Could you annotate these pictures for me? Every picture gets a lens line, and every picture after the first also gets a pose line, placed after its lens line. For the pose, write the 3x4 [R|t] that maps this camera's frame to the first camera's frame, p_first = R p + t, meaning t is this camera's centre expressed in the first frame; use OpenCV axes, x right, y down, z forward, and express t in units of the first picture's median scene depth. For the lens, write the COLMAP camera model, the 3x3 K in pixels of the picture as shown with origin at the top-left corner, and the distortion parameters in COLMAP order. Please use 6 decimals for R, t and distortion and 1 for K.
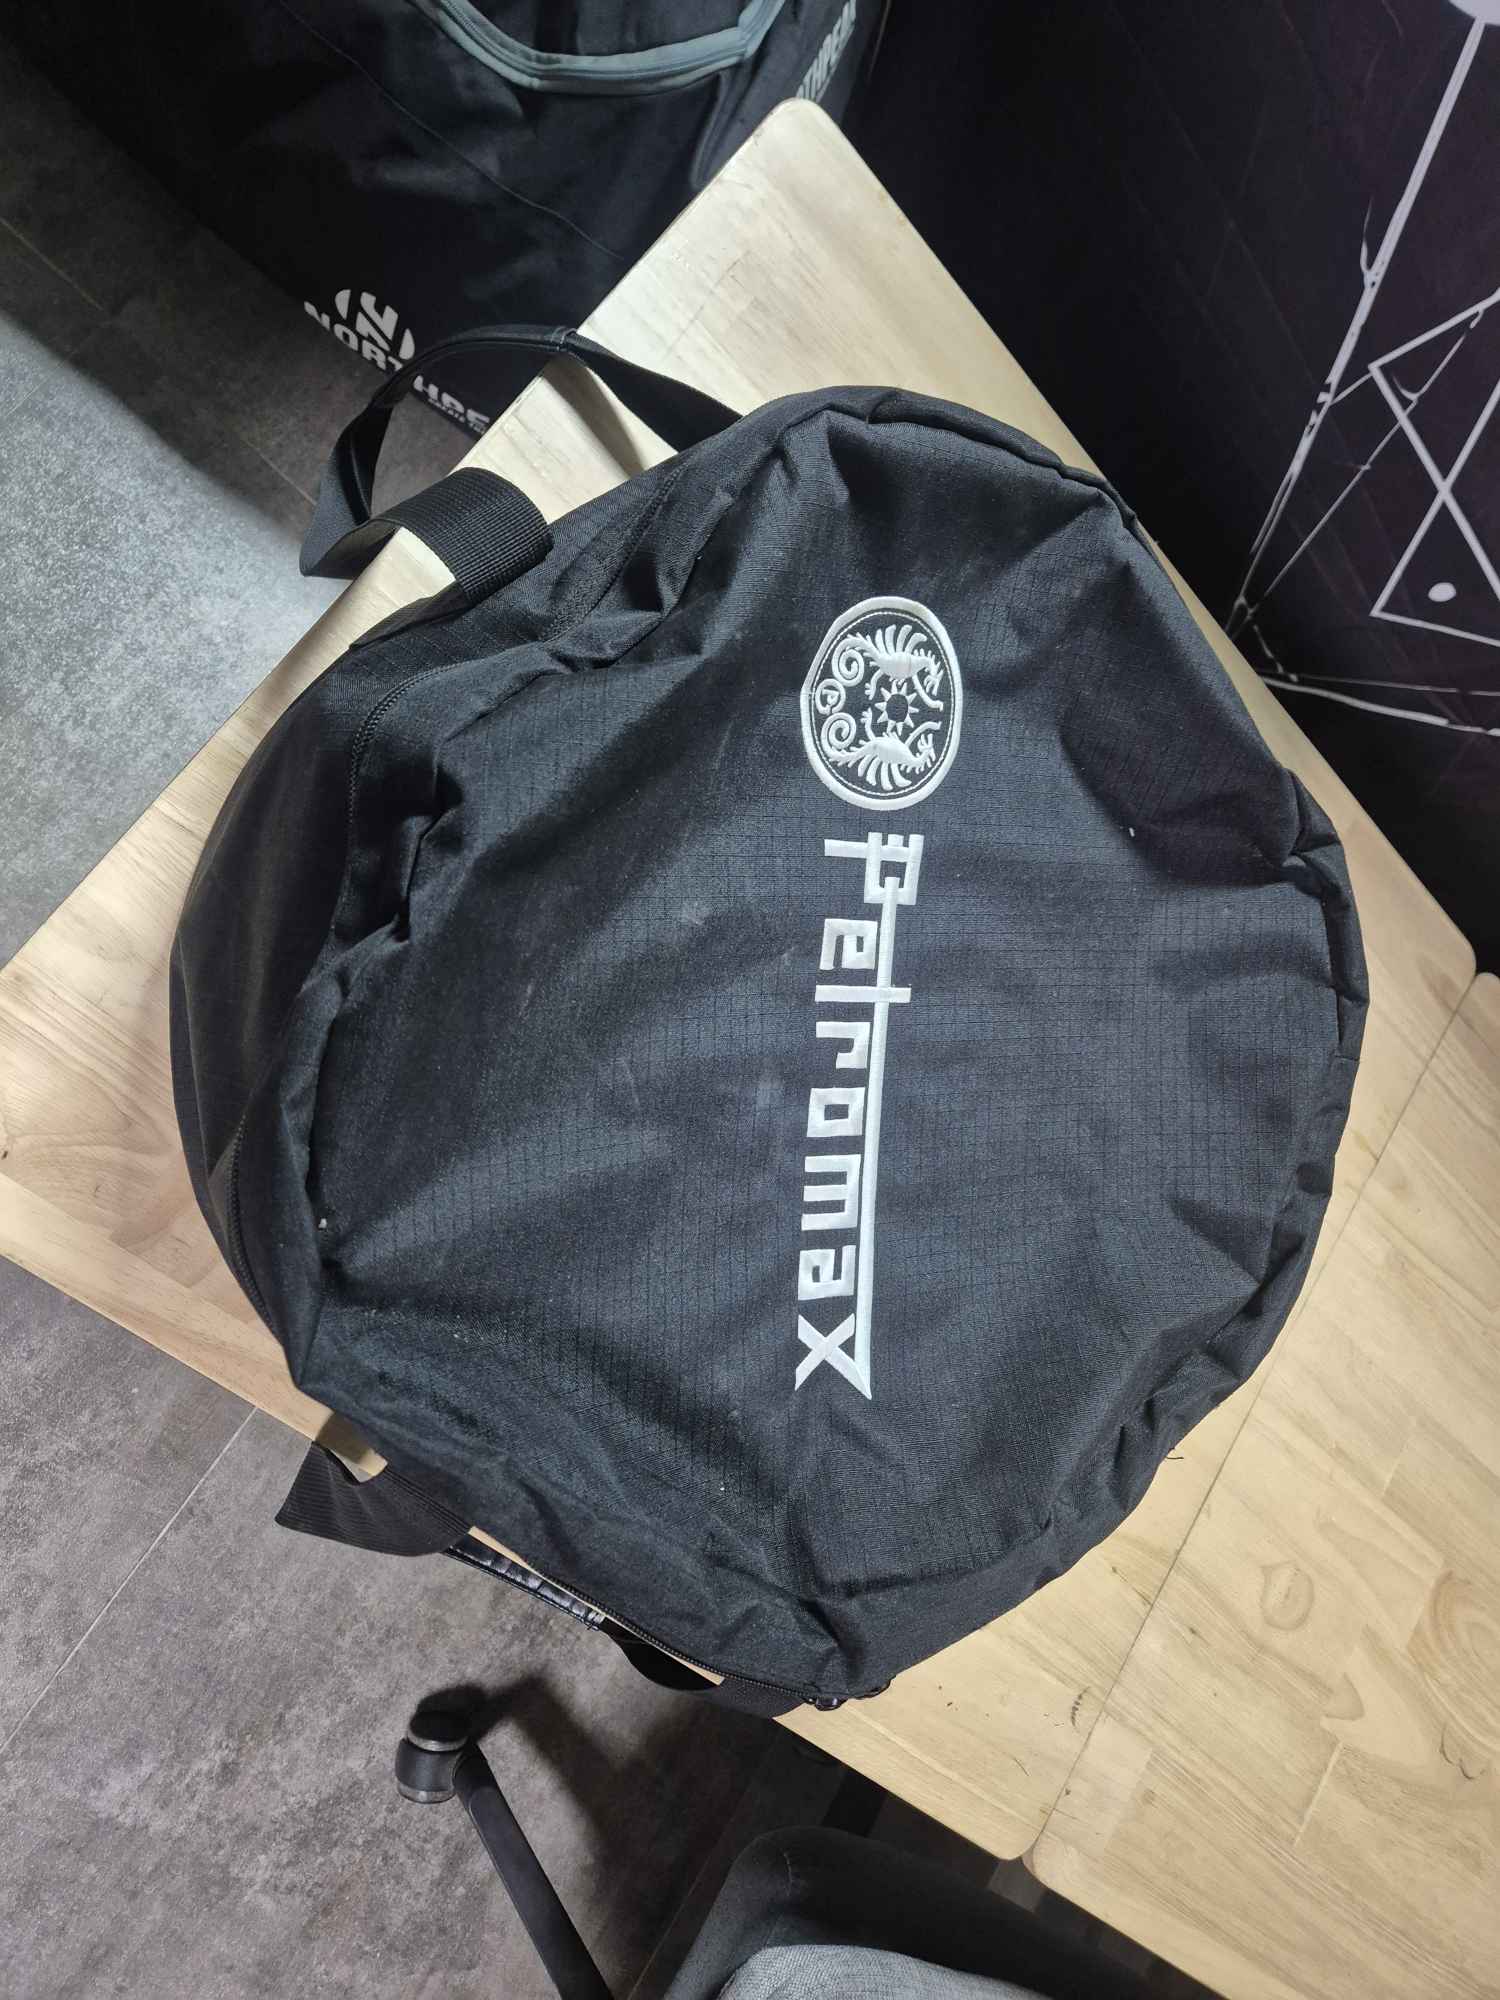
lens RADIAL K [[1342.7, 0, 743.4], [0, 1342.7, 992.5], [0, 0, 1]] dist [-0.005321, -0.007753]
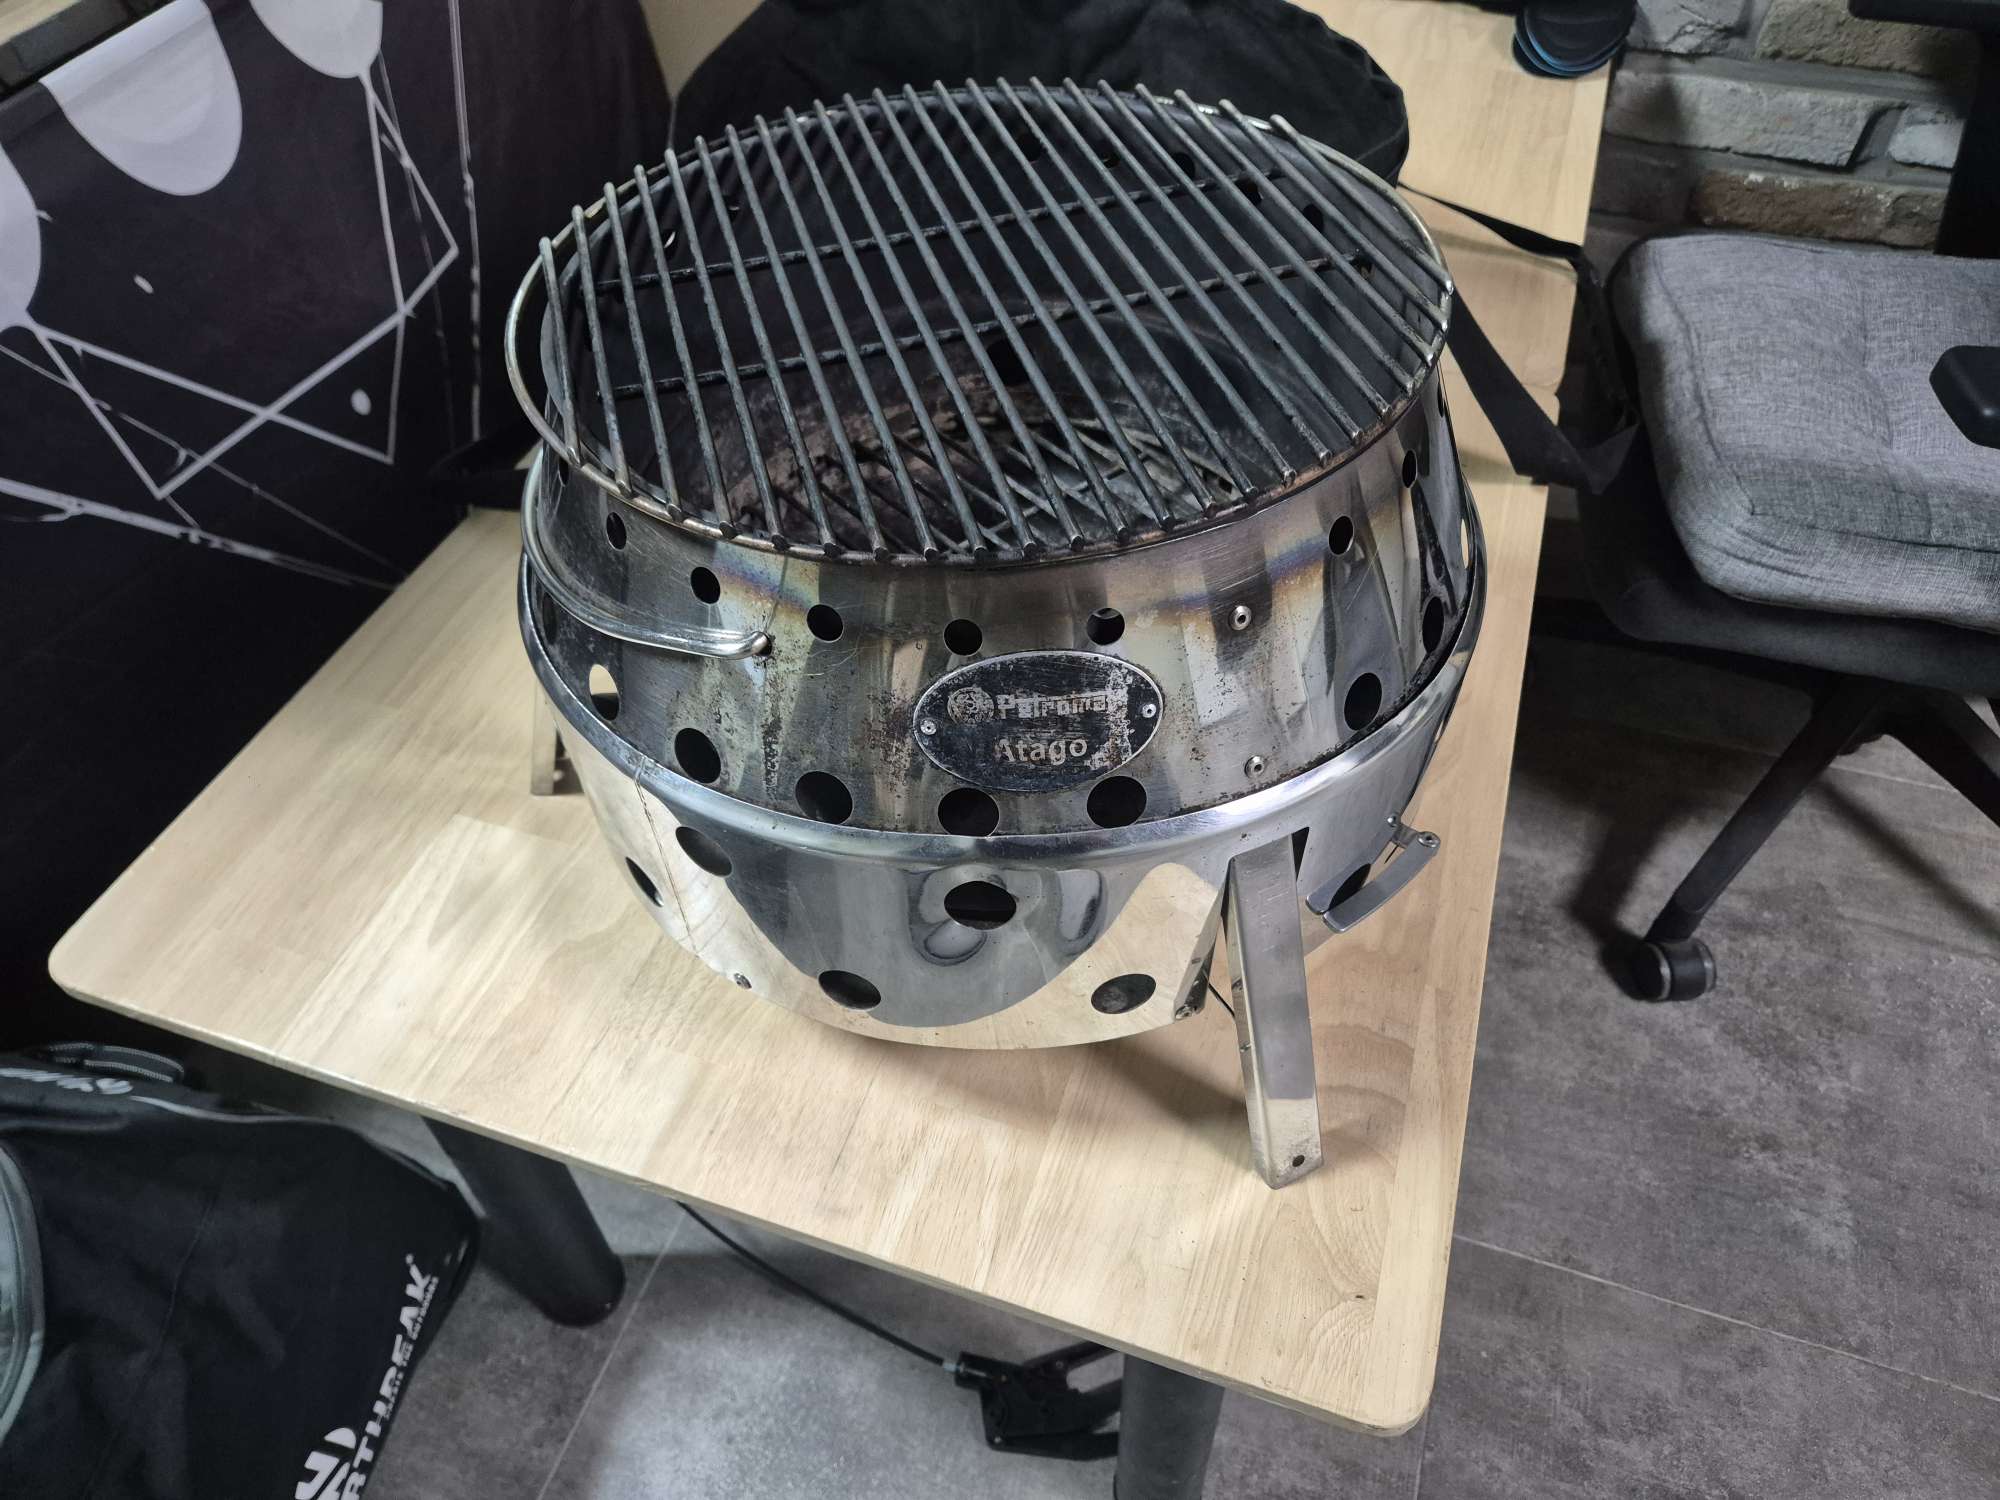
lens RADIAL K [[1342.7, 0, 1001.4], [0, 1342.7, 747.5], [0, 0, 1]] dist [-0.005321, -0.007753]
pose [[-0.307152, -0.928231, 0.209868, -0.132552], [0.944579, -0.270507, 0.186004, -0.099122], [-0.115884, 0.255368, 0.959874, -0.021777]]
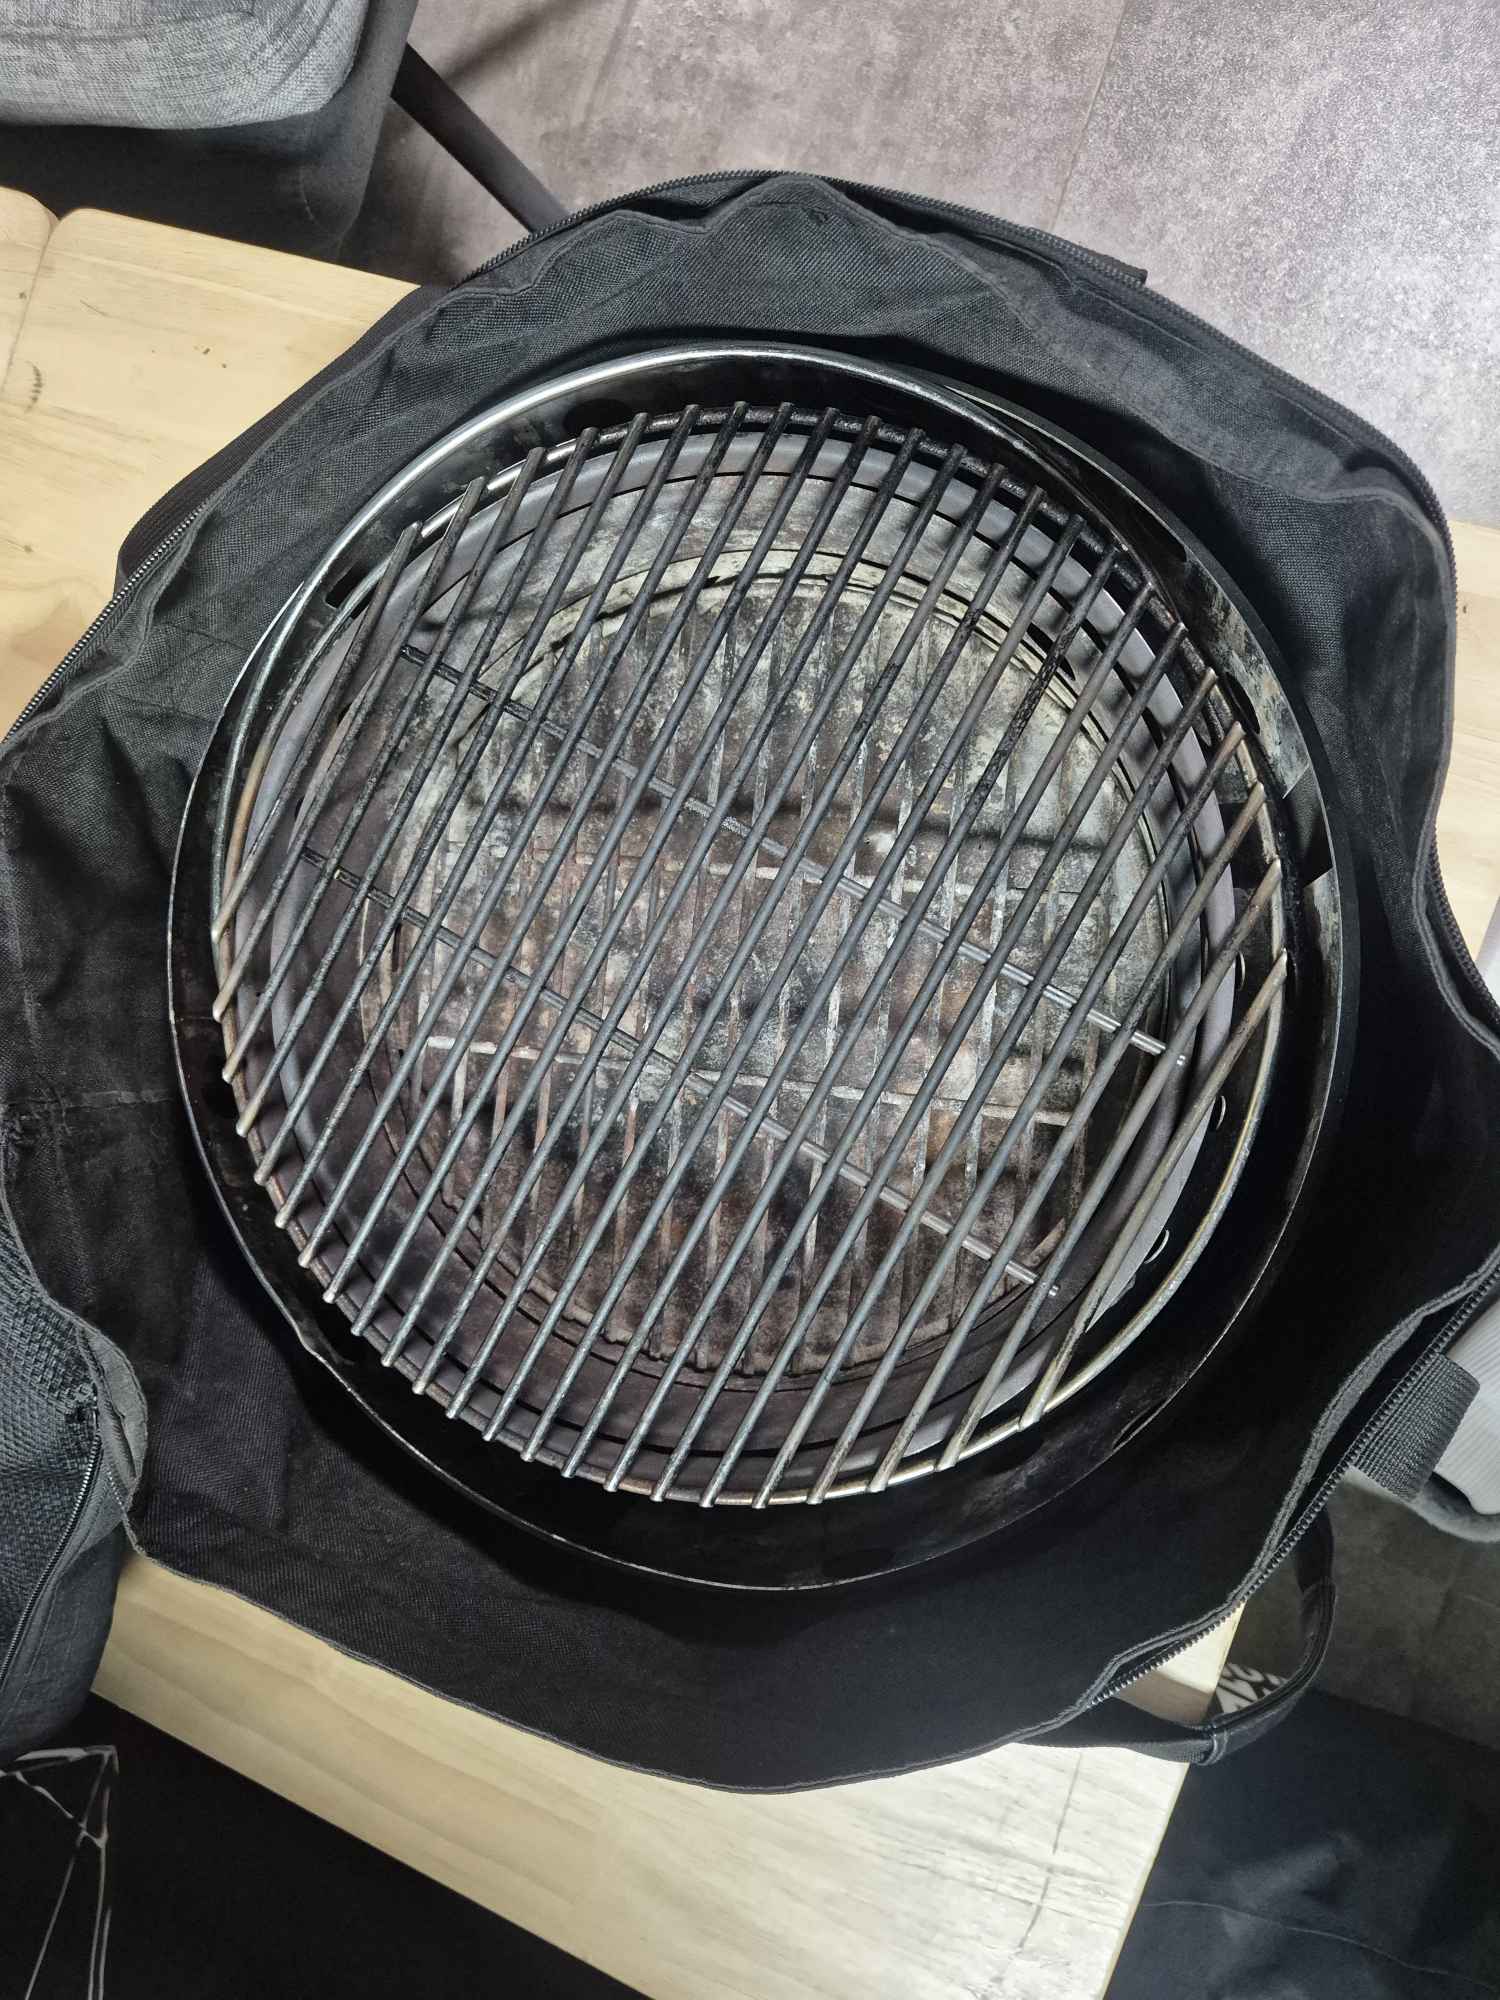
lens RADIAL K [[1342.7, 0, 743.8], [0, 1342.7, 991.6], [0, 0, 1]] dist [-0.005321, -0.007753]
pose [[-0.918390, 0.281134, -0.278432, 0.133672], [-0.318967, -0.942419, 0.100528, -0.035241], [-0.234138, 0.181134, 0.955181, 0.121608]]
